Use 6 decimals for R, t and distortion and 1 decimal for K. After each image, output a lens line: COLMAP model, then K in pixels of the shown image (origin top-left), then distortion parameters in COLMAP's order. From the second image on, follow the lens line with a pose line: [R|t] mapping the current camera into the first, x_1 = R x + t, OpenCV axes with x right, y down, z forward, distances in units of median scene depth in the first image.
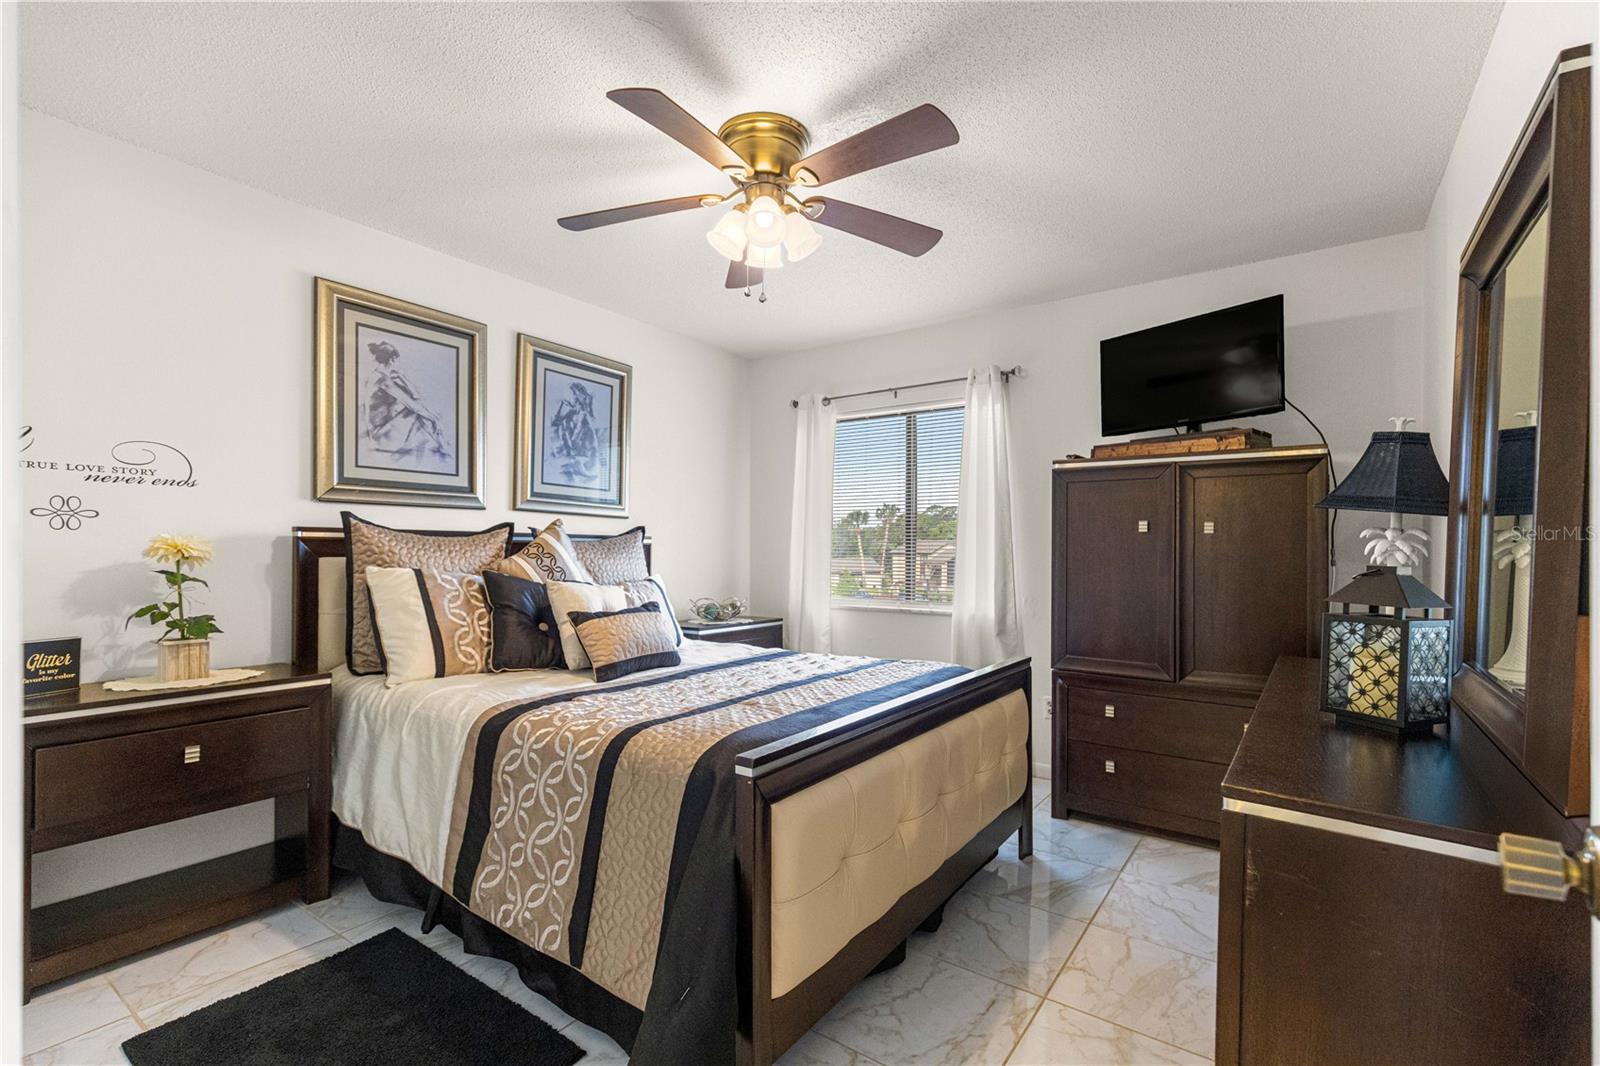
lens RADIAL K [[728.2, 0, 806.8], [0, 728.2, 544.4], [0, 0, 1]] dist [0.010668, -0.002377]
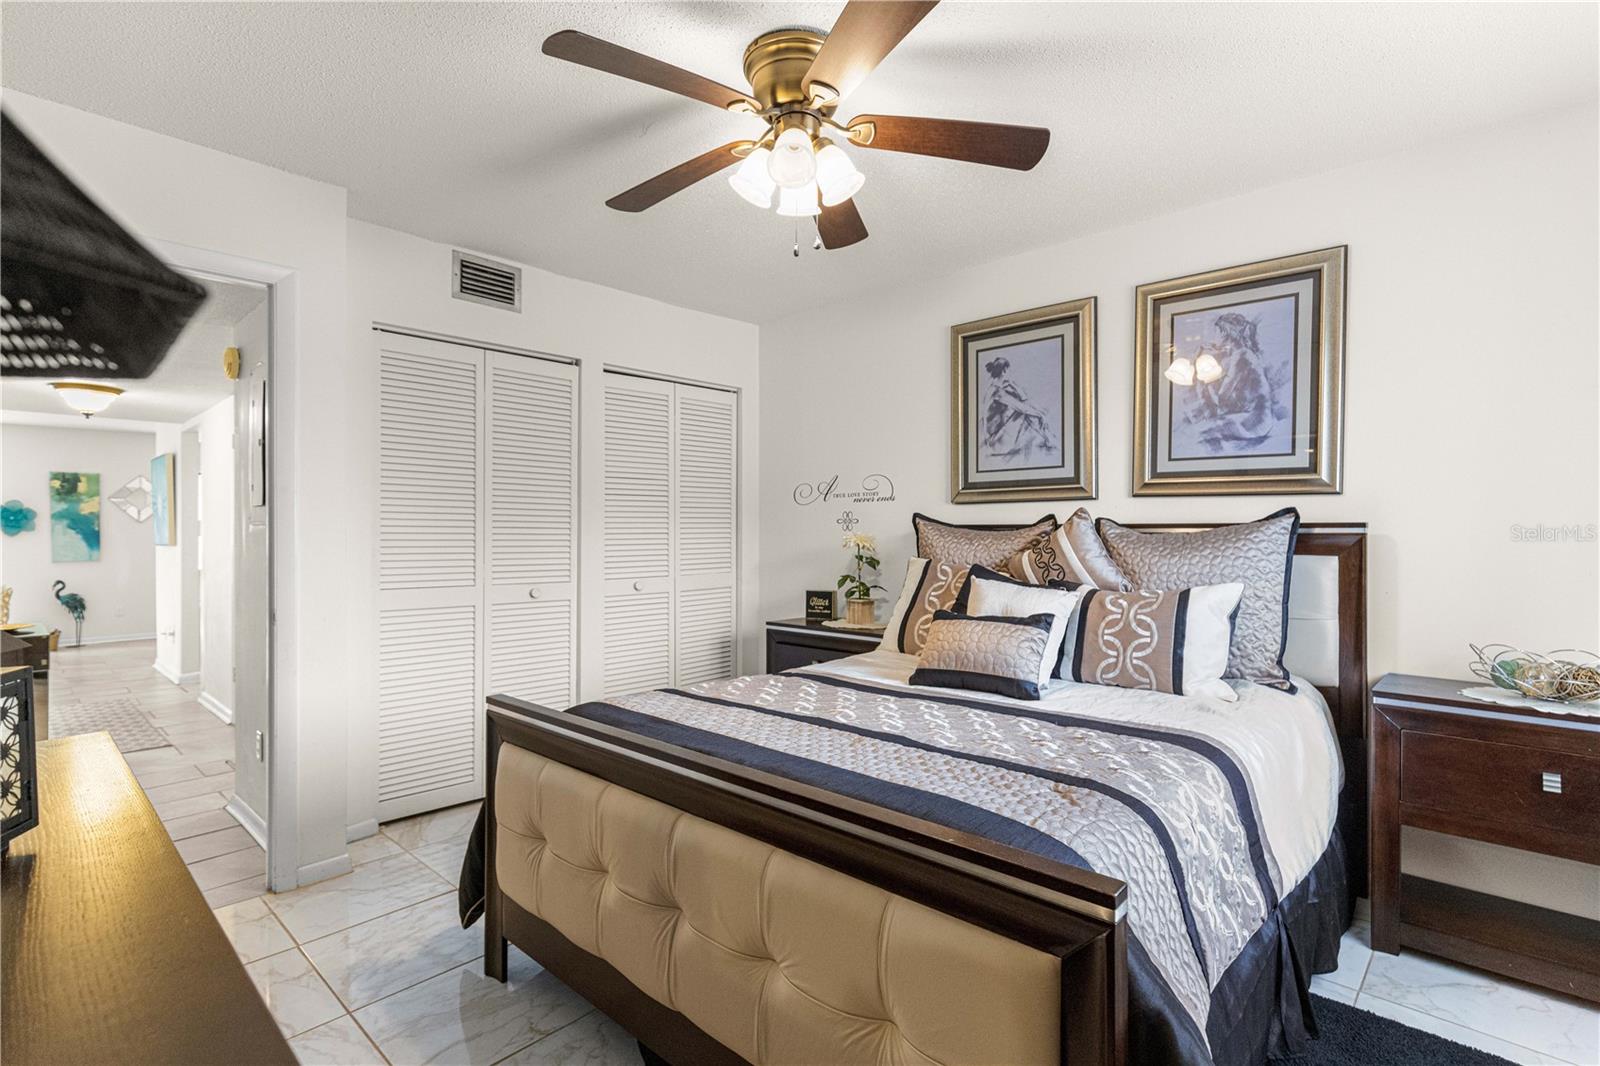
lens RADIAL K [[758.2, 0, 804.3], [0, 758.2, 532.1], [0, 0, 1]] dist [-0.003158, -0.000561]
pose [[-0.150775, -0.012929, -0.988484, 0.599830], [0.000566, 0.999913, -0.013164, 0.005368], [0.988568, -0.002545, -0.150755, 0.864181]]
